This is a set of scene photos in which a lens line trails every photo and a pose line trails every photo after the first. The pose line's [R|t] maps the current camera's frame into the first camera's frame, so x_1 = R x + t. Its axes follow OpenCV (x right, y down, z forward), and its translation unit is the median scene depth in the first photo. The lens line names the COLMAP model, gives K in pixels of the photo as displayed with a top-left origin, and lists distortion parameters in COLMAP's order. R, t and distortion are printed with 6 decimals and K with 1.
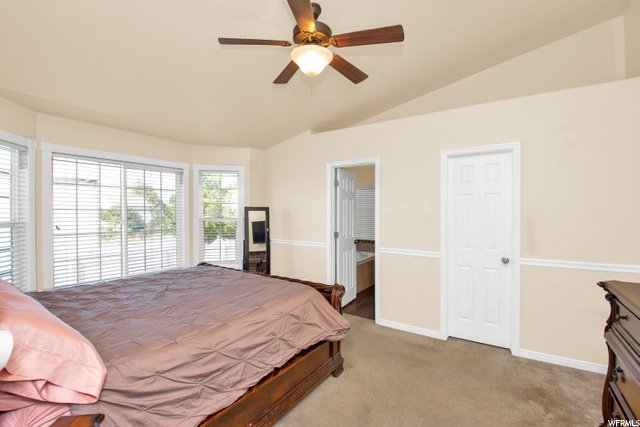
lens RADIAL K [[281.6, 0, 317.6], [0, 281.6, 212.1], [0, 0, 1]] dist [0.000650, -0.000172]
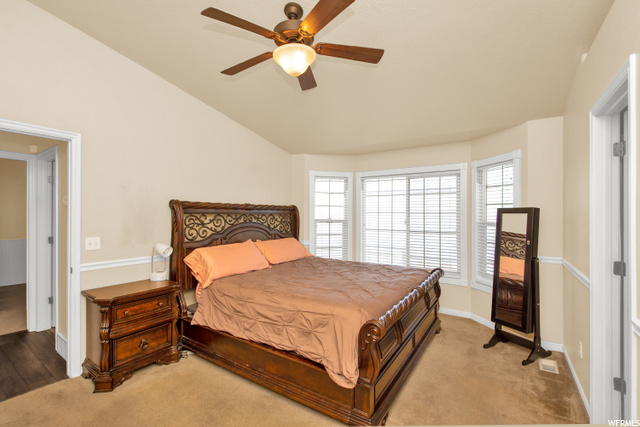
lens RADIAL K [[281.6, 0, 317.6], [0, 281.6, 212.1], [0, 0, 1]] dist [0.000650, -0.000172]
pose [[0.040417, -0.008921, -0.999143, 0.618805], [-0.010514, 0.999901, -0.009353, 0.004099], [0.999128, 0.010883, 0.040319, 0.675085]]
